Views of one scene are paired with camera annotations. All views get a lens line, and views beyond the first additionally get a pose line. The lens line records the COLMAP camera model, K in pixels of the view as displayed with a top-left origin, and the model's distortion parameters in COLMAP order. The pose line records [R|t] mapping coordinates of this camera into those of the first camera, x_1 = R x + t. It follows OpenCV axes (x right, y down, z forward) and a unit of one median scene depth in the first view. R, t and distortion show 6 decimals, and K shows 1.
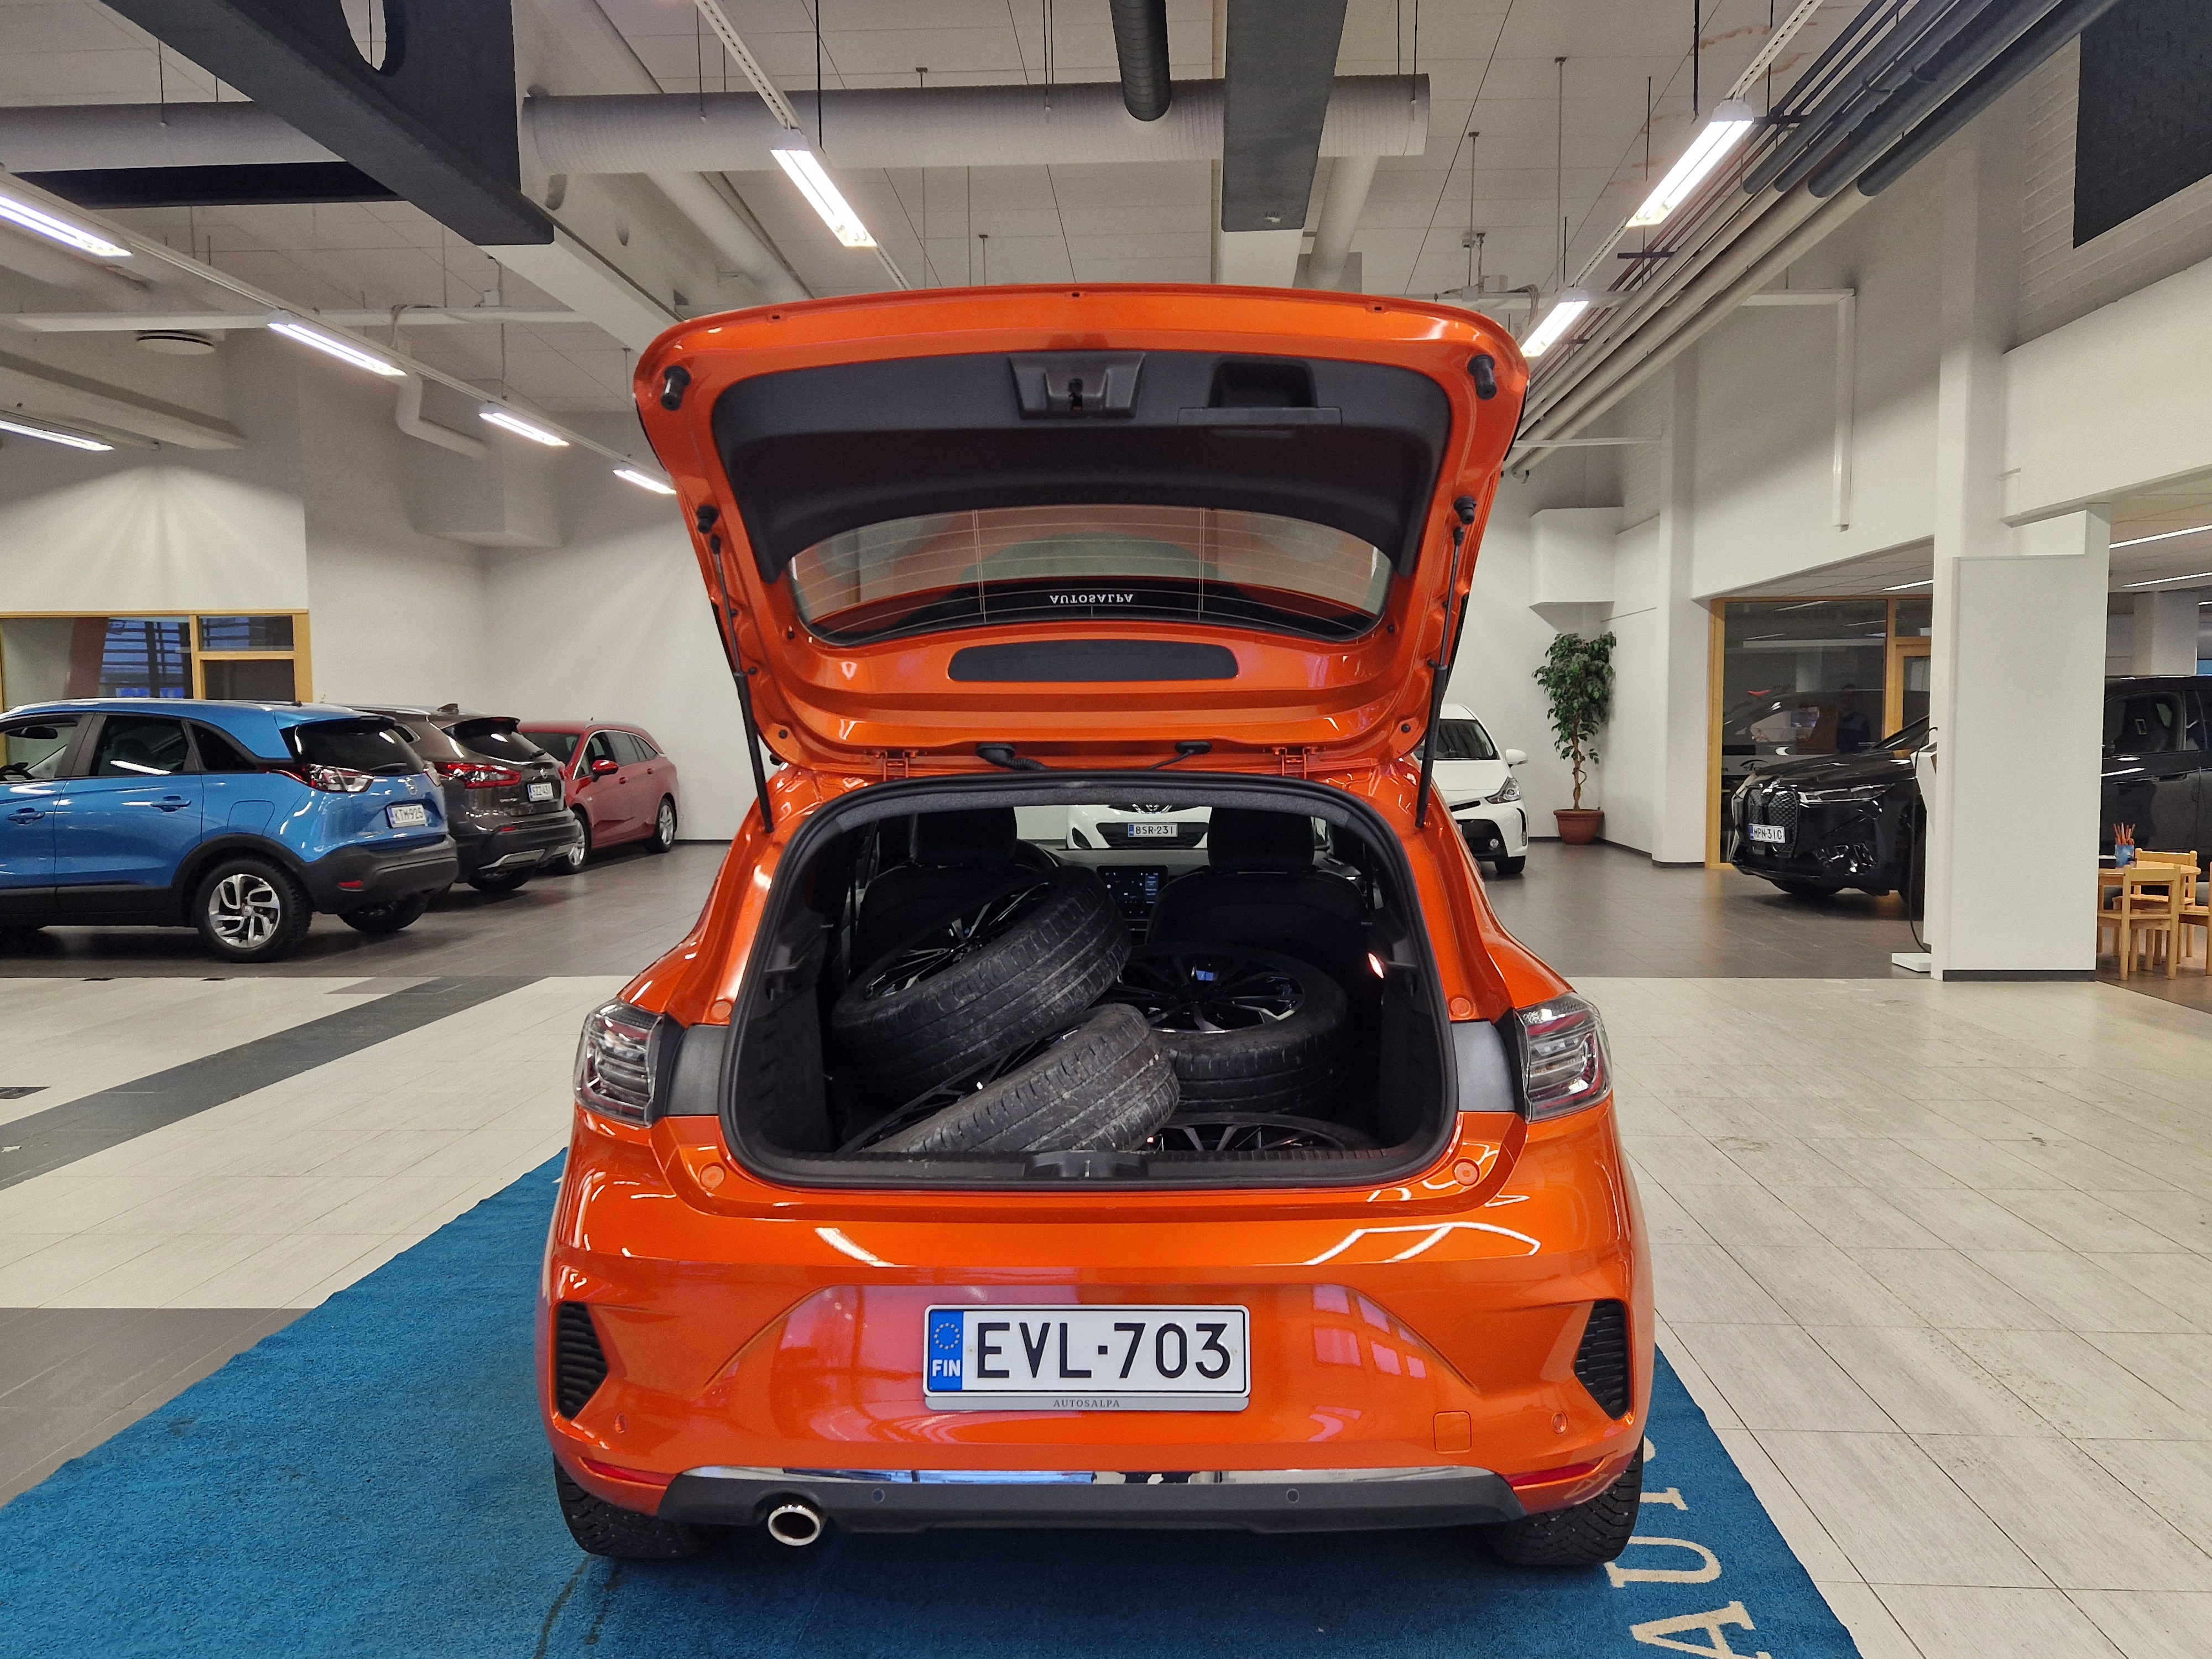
lens RADIAL K [[1751.8, 0, 1119.1], [0, 1751.8, 833.7], [0, 0, 1]] dist [0.077158, -0.103282]
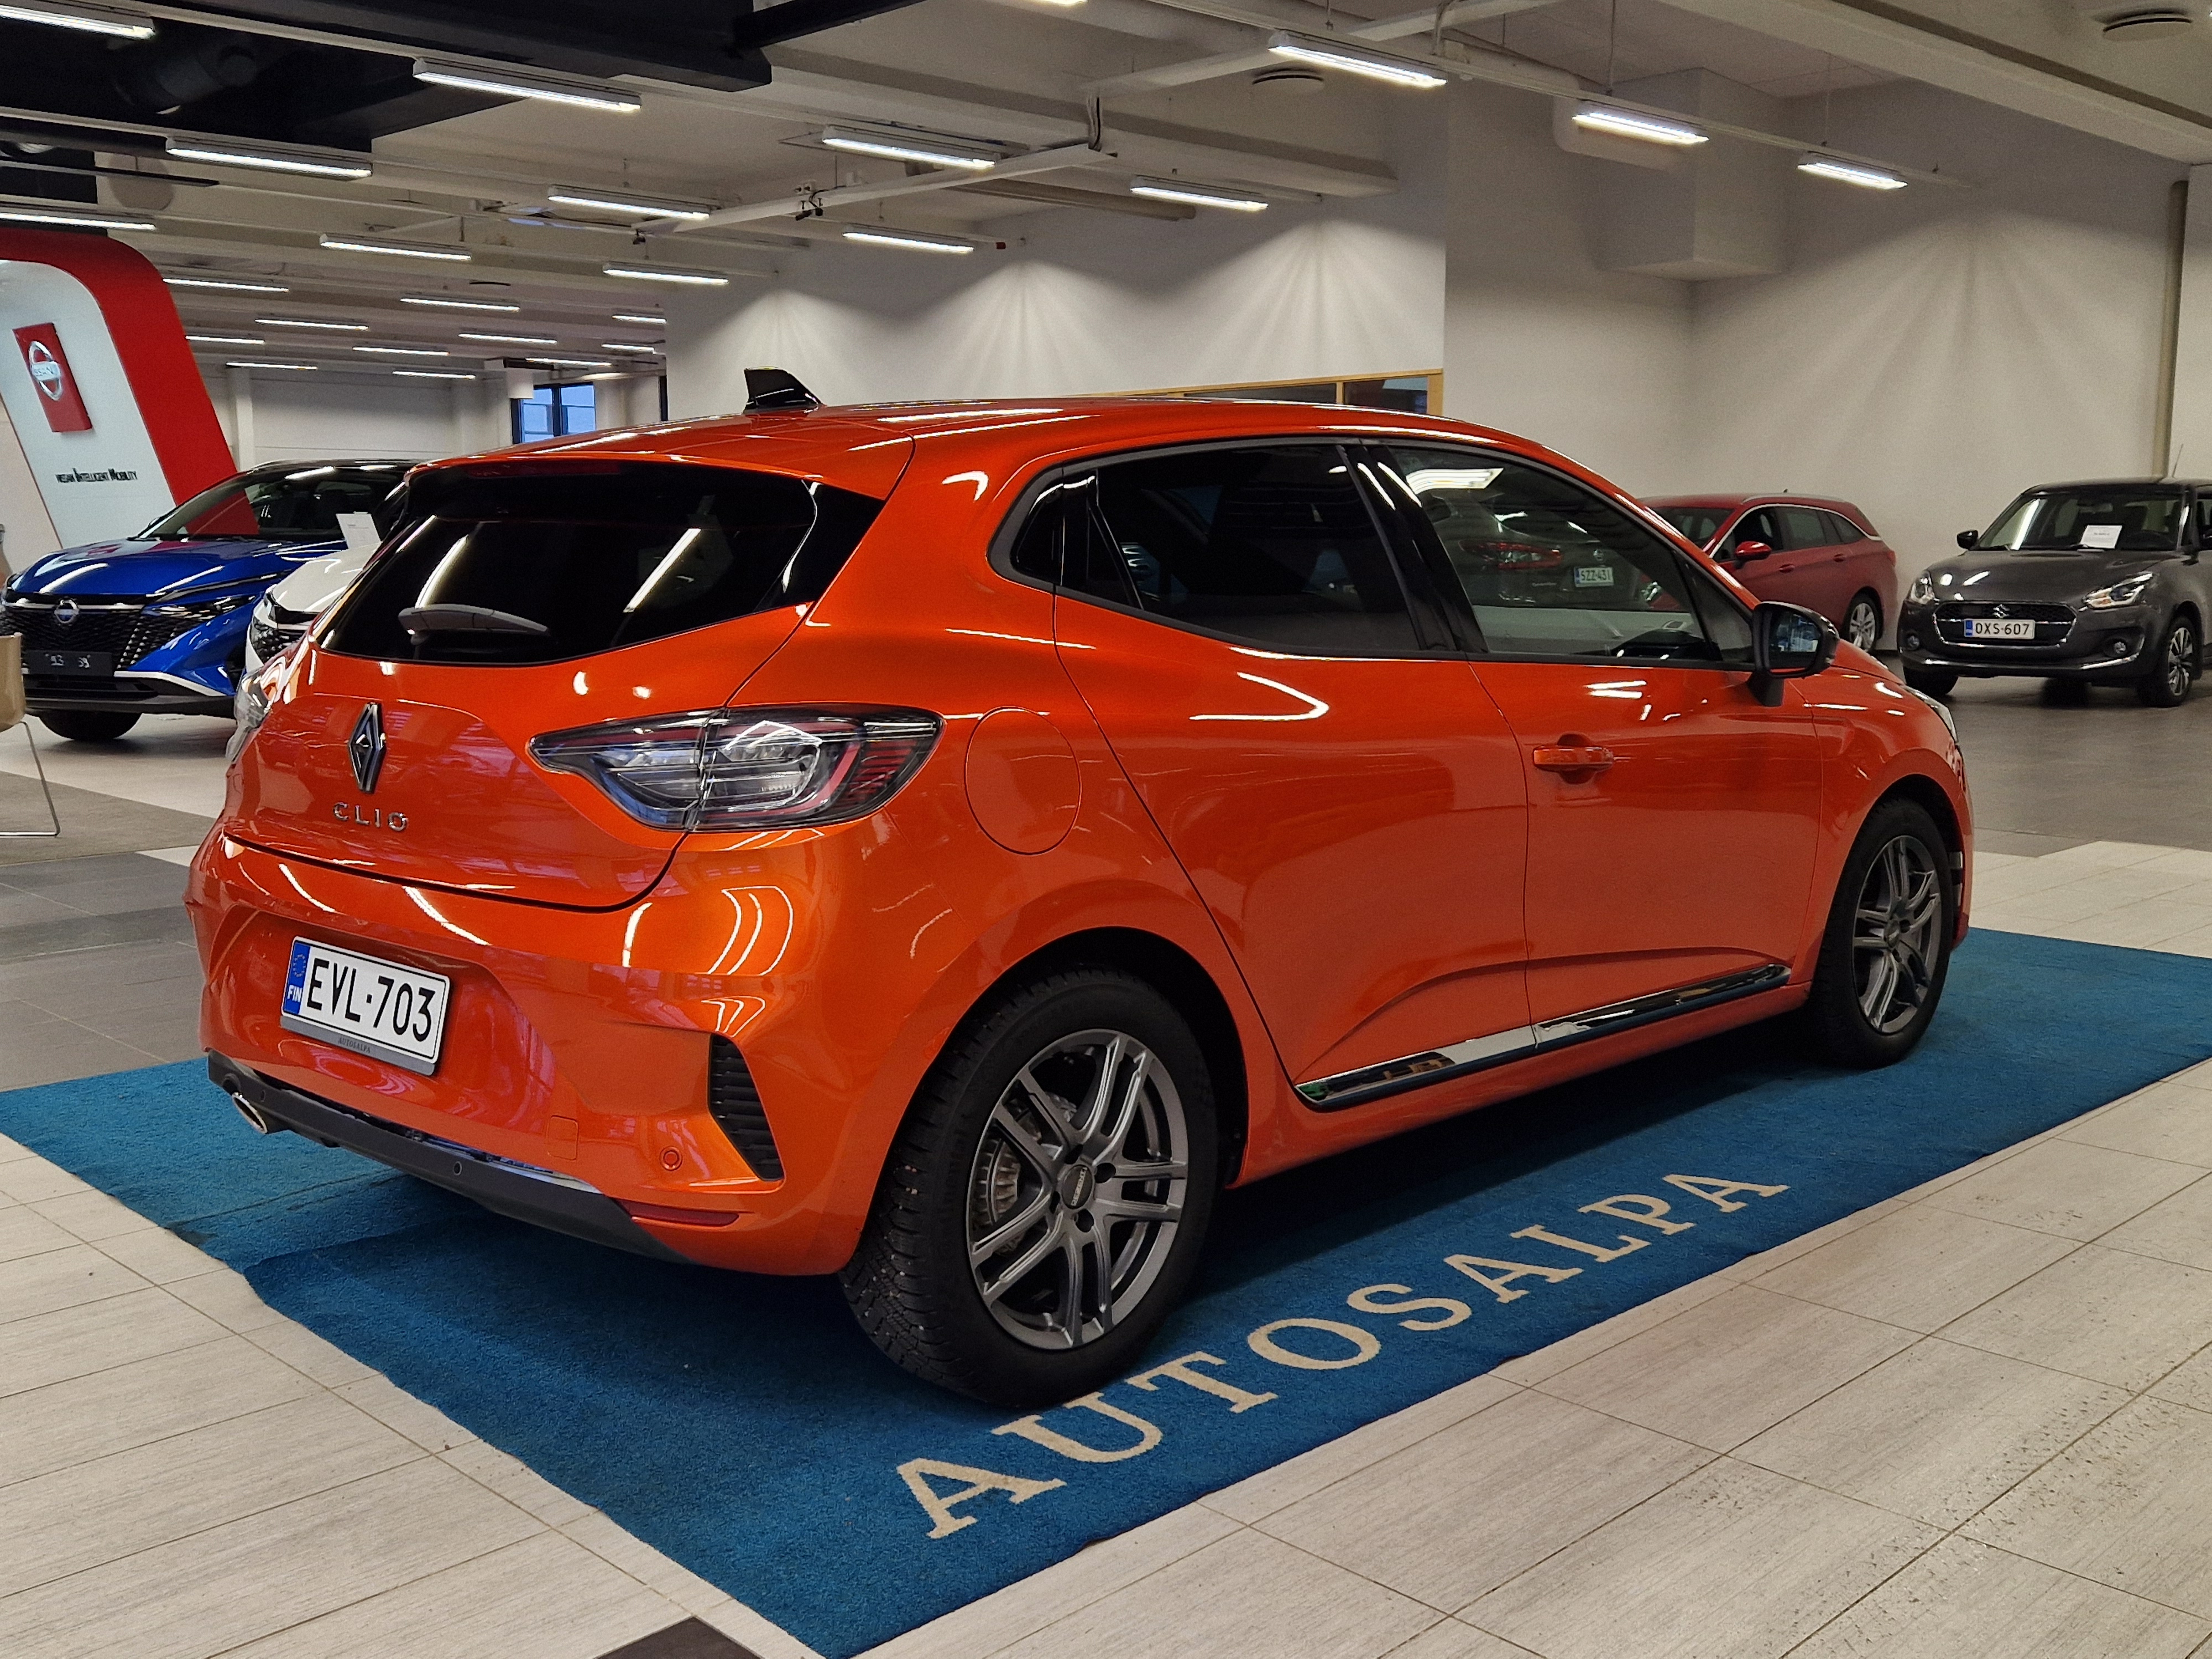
lens RADIAL K [[2145.4, 0, 1048.3], [0, 2145.4, 833.1], [0, 0, 1]] dist [0.169539, -0.001935]
pose [[0.737177, 0.102410, -0.667894, 0.169987], [-0.048592, 0.993923, 0.098768, 0.007446], [0.673950, -0.040355, 0.737674, 0.048790]]
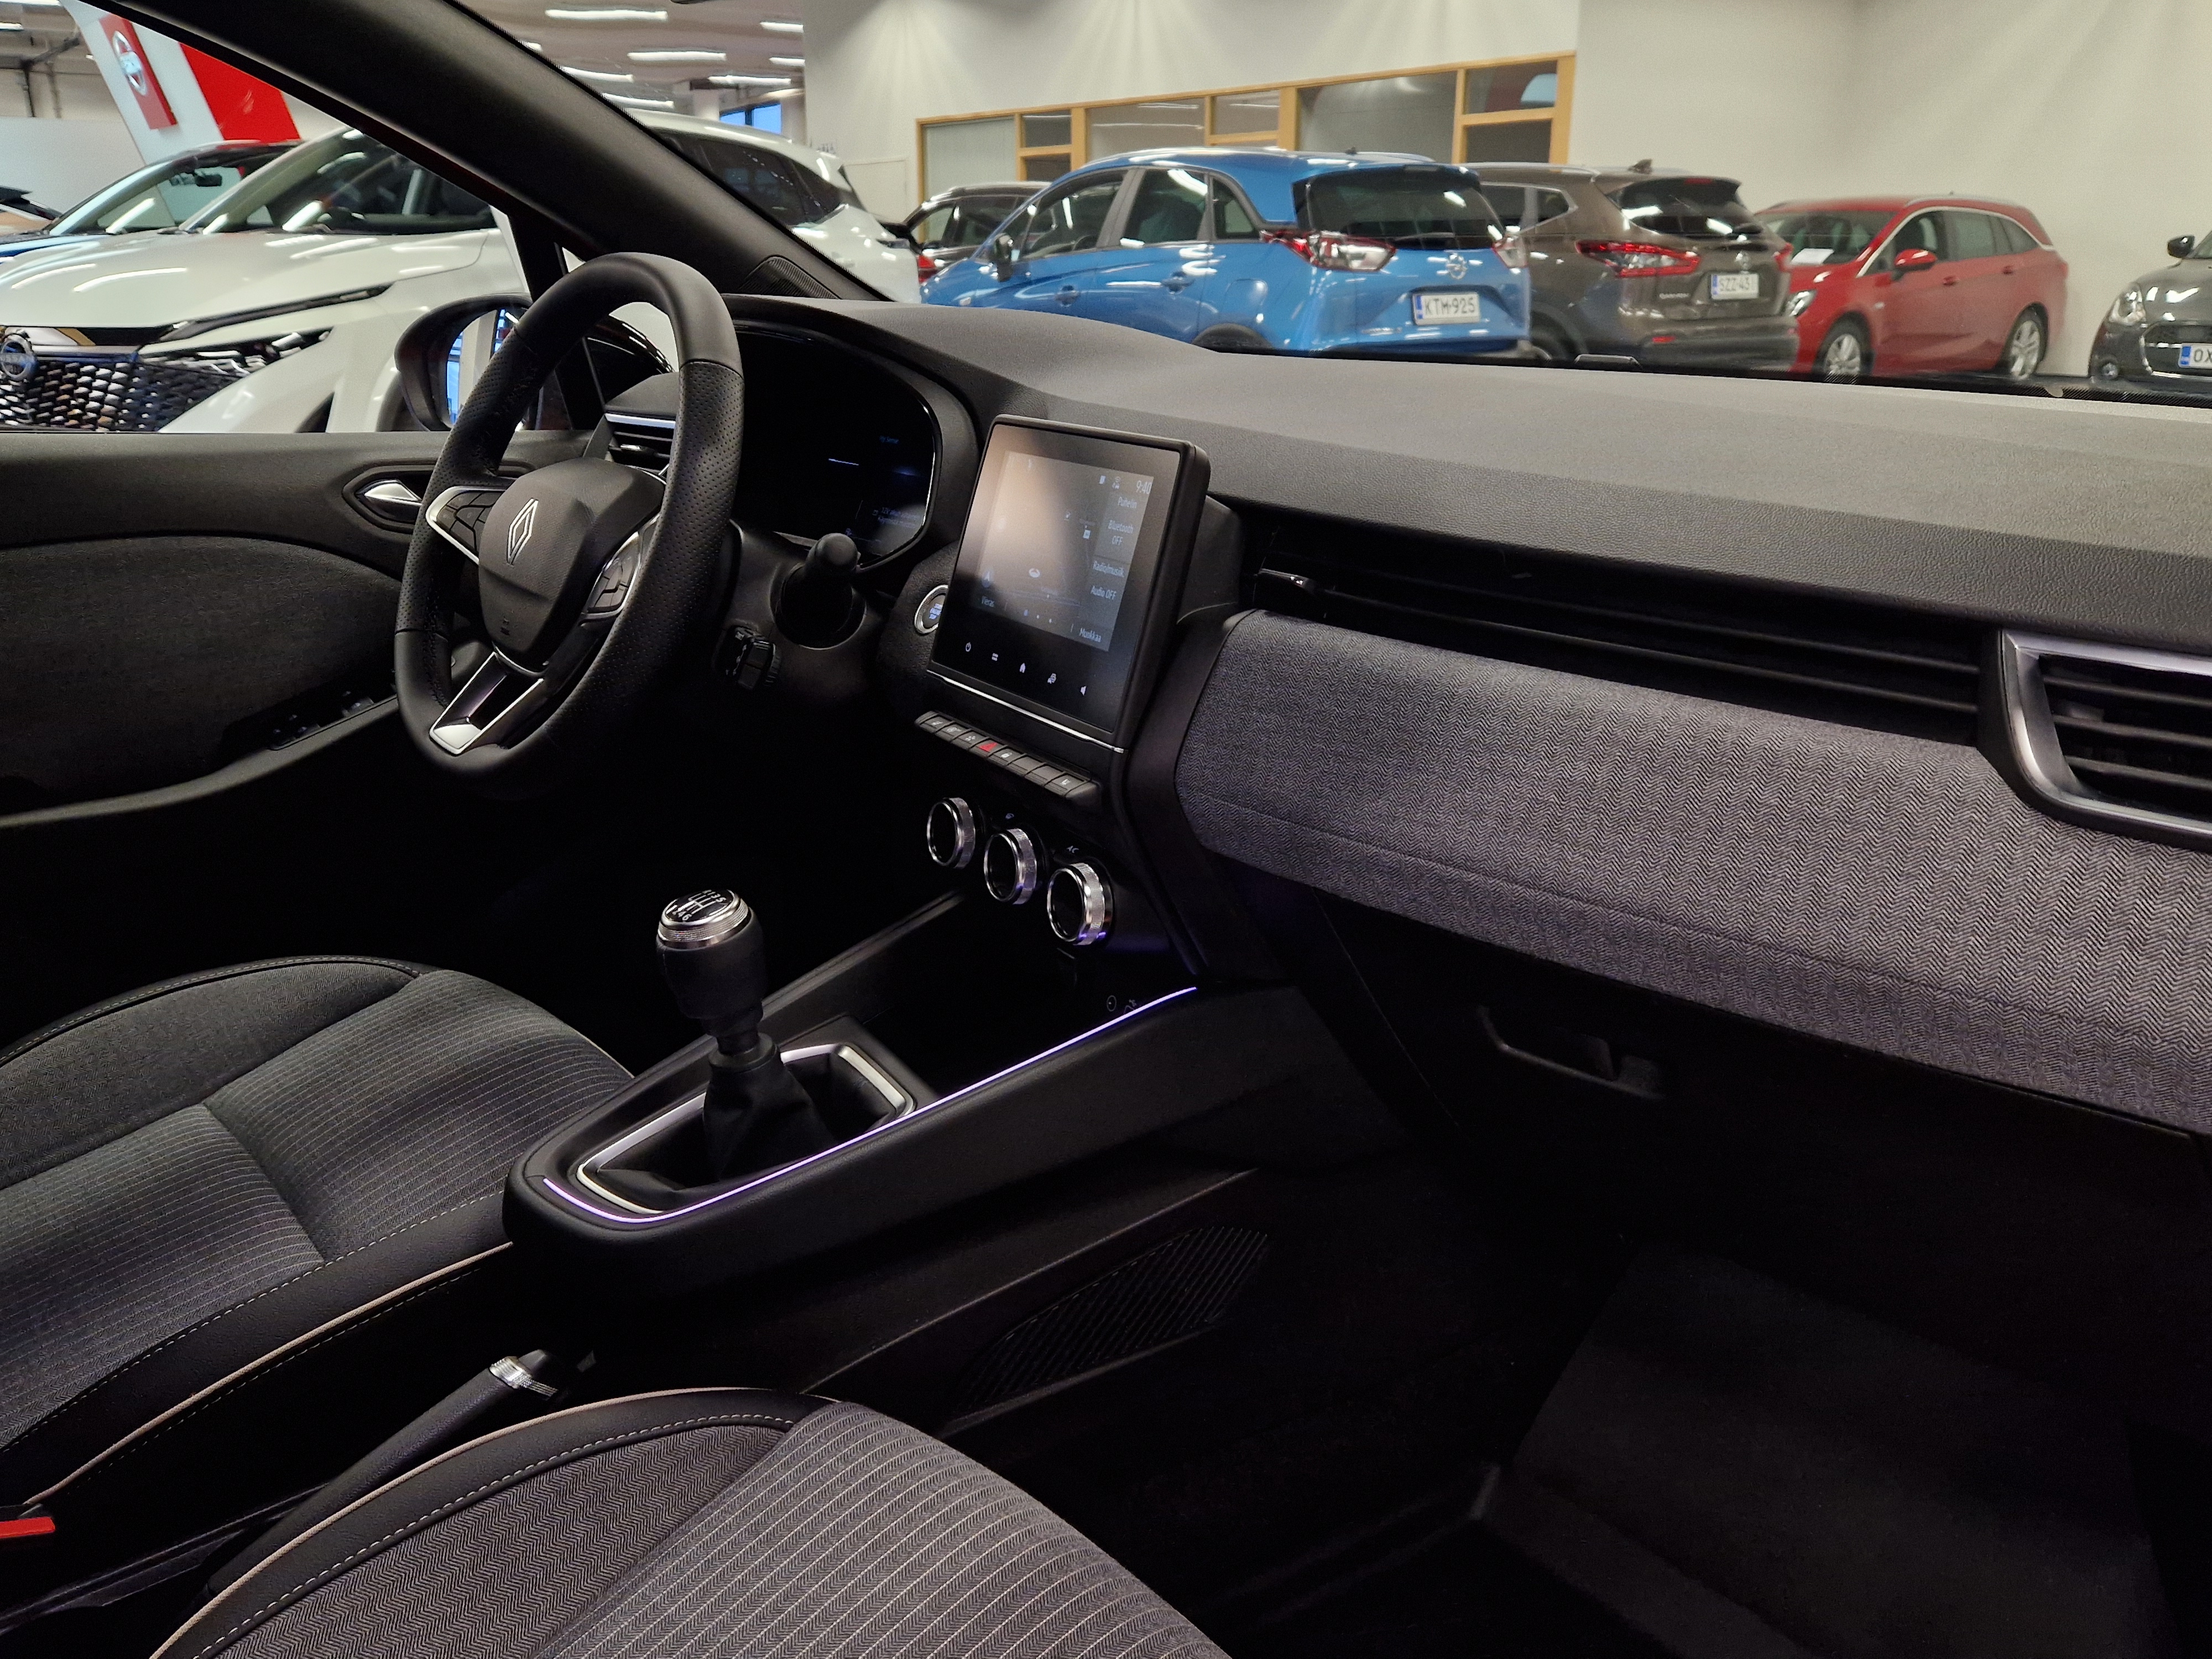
lens RADIAL K [[1751.8, 0, 1119.1], [0, 1751.8, 833.7], [0, 0, 1]] dist [0.077158, -0.103282]
pose [[0.681784, 0.235325, -0.692671, 0.047499], [-0.050247, 0.959677, 0.276579, 0.002396], [0.729826, -0.153763, 0.666116, 0.277743]]
